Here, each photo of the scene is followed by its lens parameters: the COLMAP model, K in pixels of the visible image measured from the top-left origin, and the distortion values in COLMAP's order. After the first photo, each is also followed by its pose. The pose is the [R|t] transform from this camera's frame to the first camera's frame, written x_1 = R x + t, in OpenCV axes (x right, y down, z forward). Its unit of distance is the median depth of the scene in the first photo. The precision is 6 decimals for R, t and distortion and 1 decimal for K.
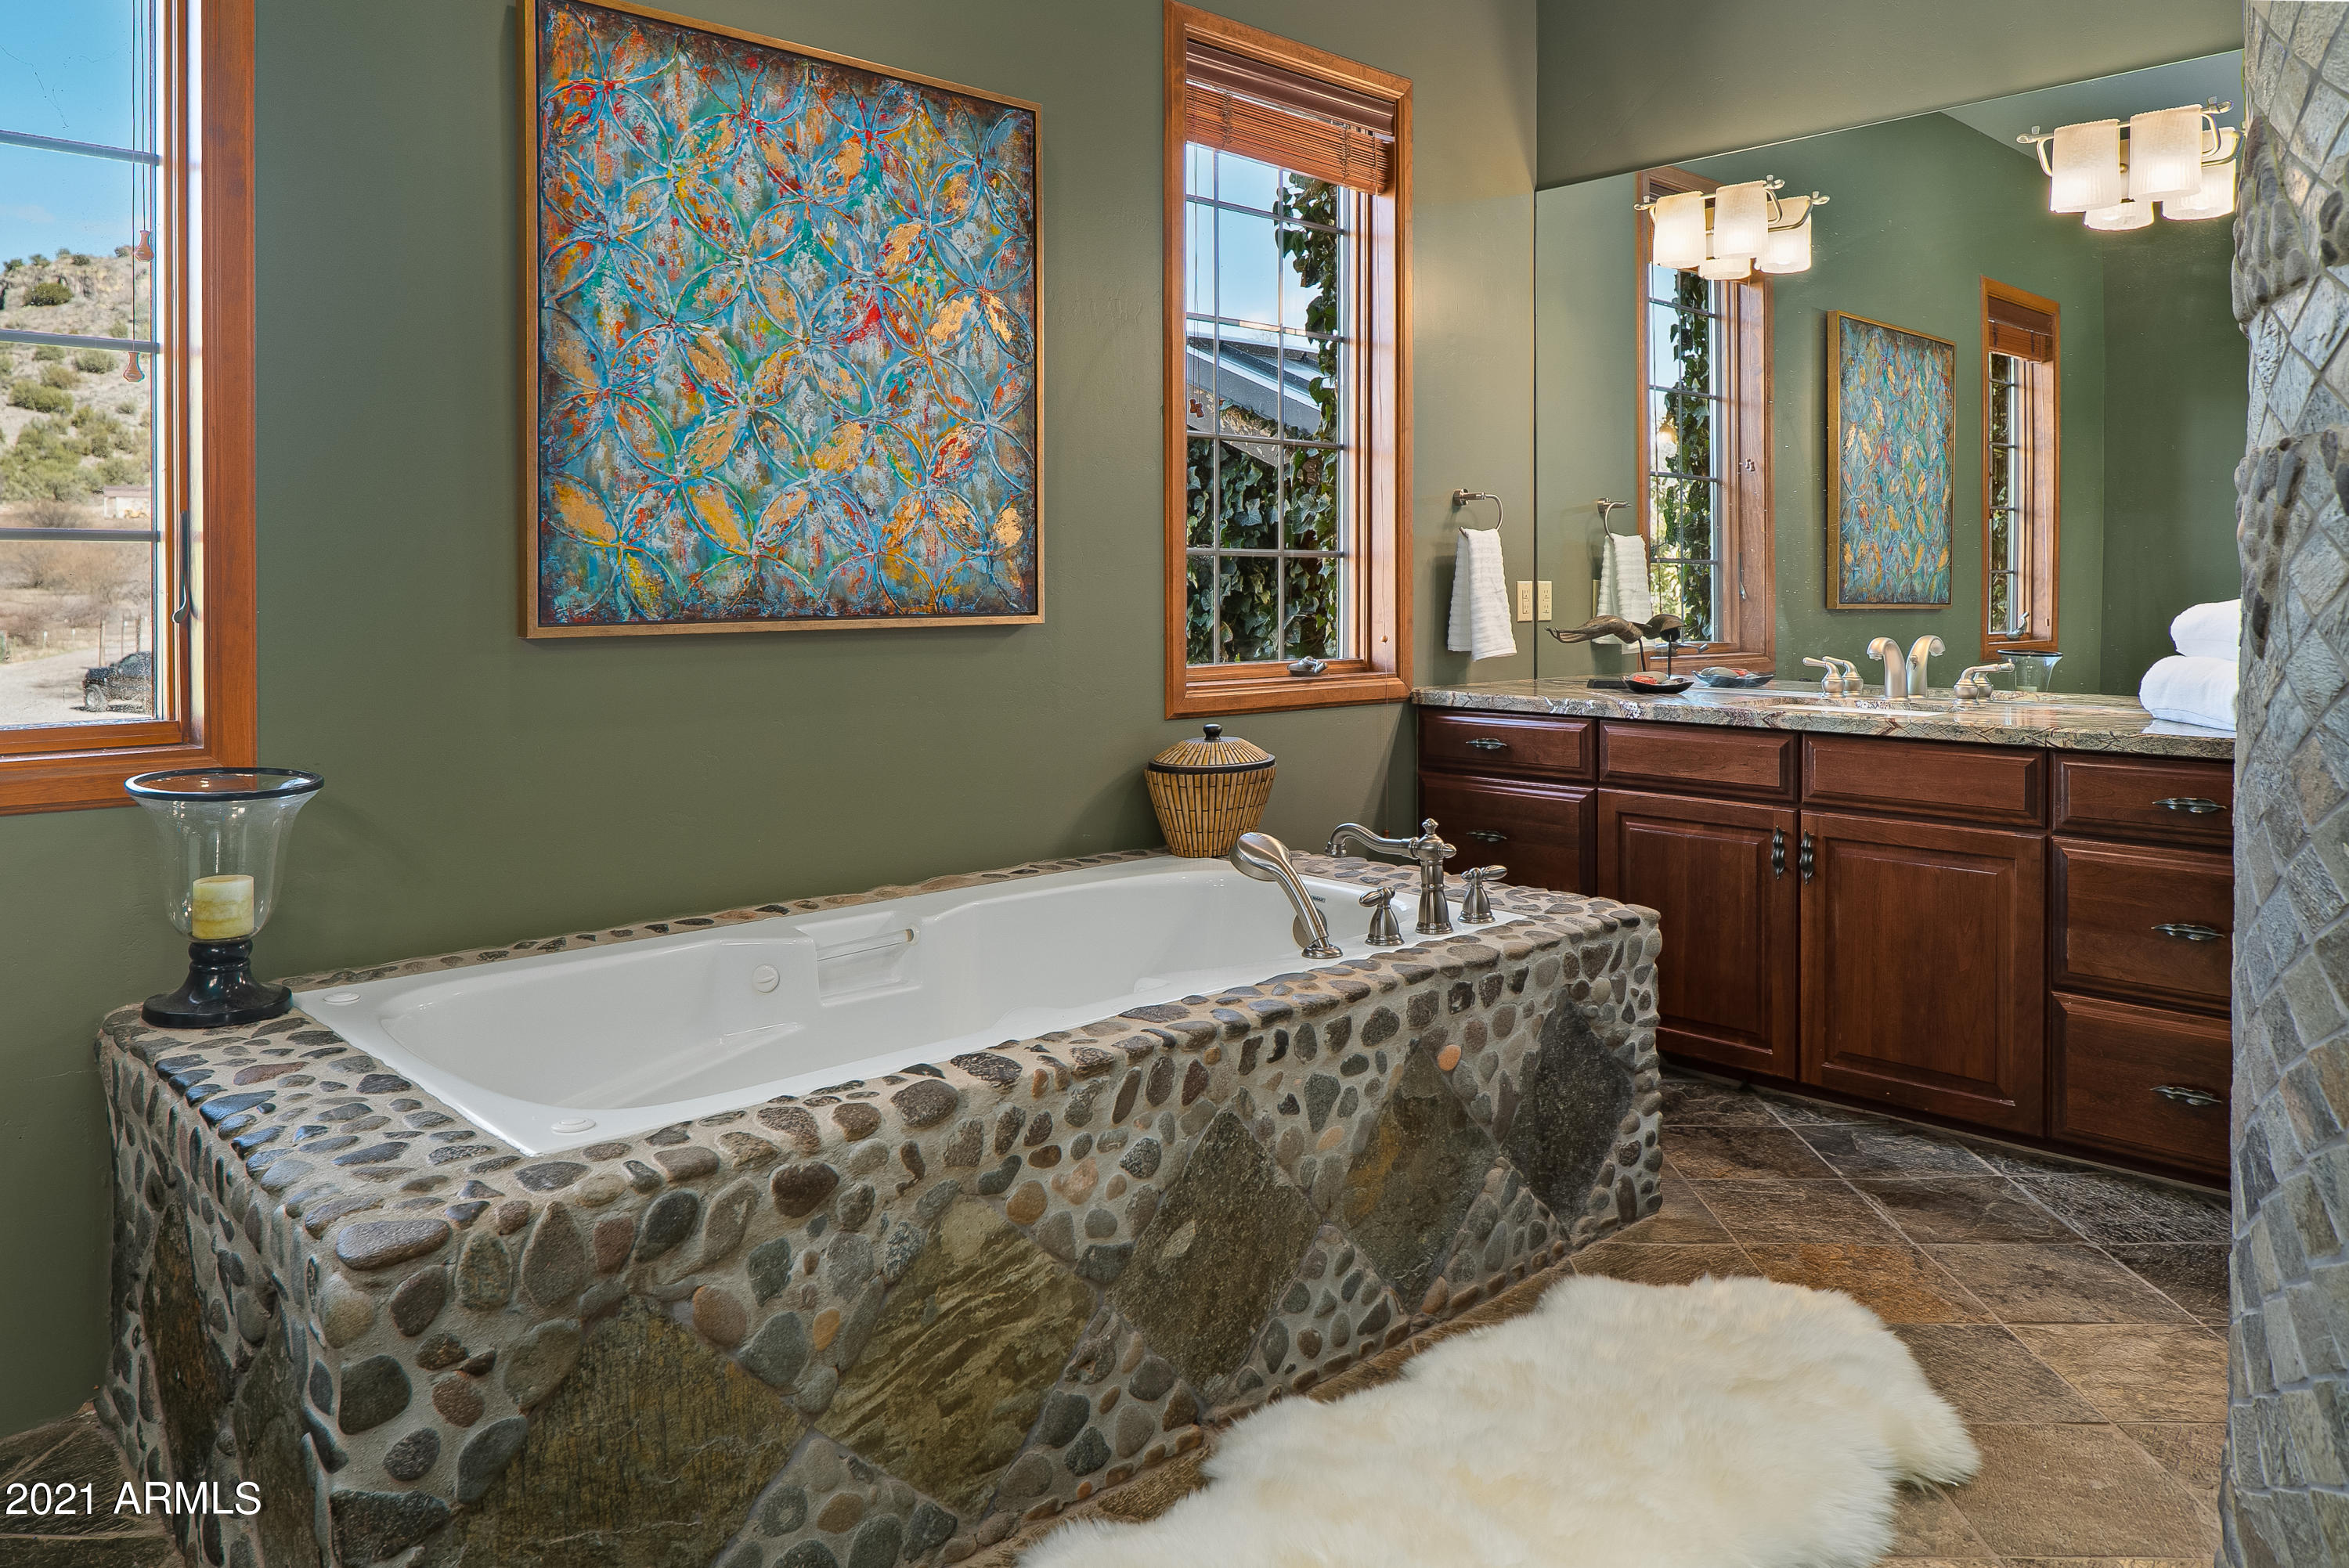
lens RADIAL K [[1630.1, 0, 1171.4], [0, 1630.1, 615.5], [0, 0, 1]] dist [-0.007185, -0.000510]
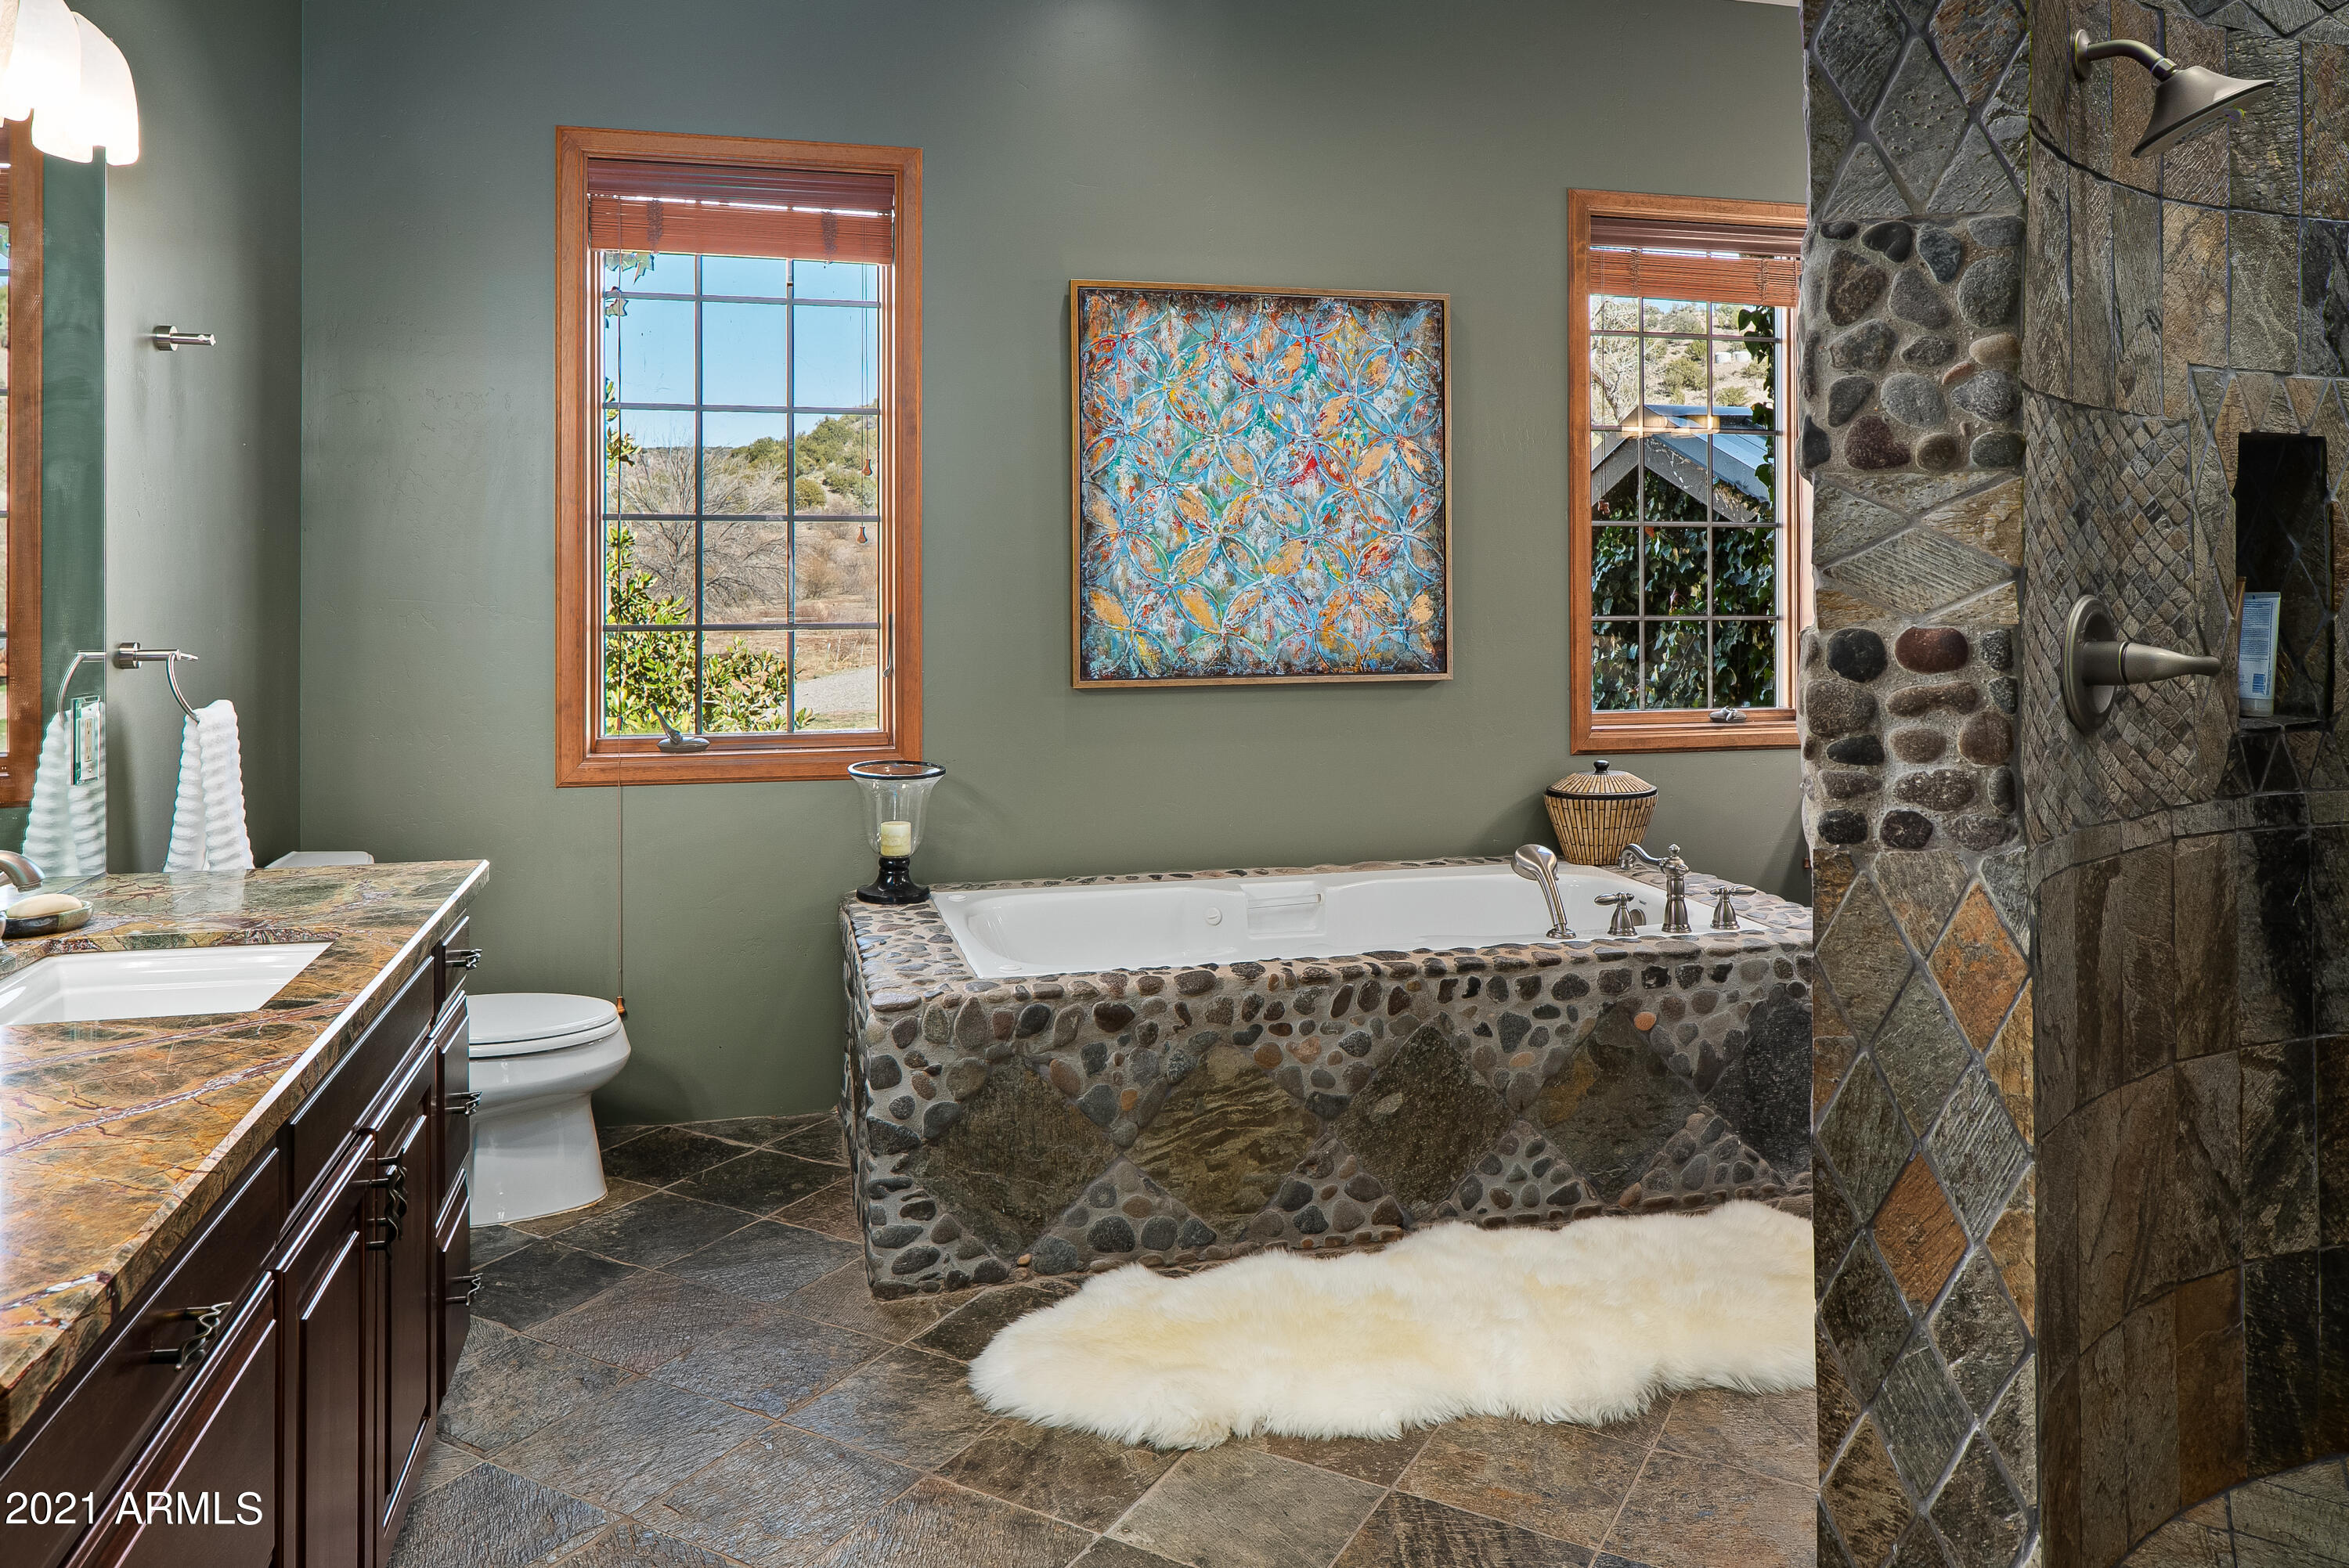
lens RADIAL K [[1630.1, 0, 1171.4], [0, 1630.1, 615.5], [0, 0, 1]] dist [-0.007185, -0.000510]
pose [[0.876370, 0.009164, -0.481552, 0.466093], [-0.008638, 0.999957, 0.003310, -0.064265], [0.481562, 0.001259, 0.876411, -0.364781]]
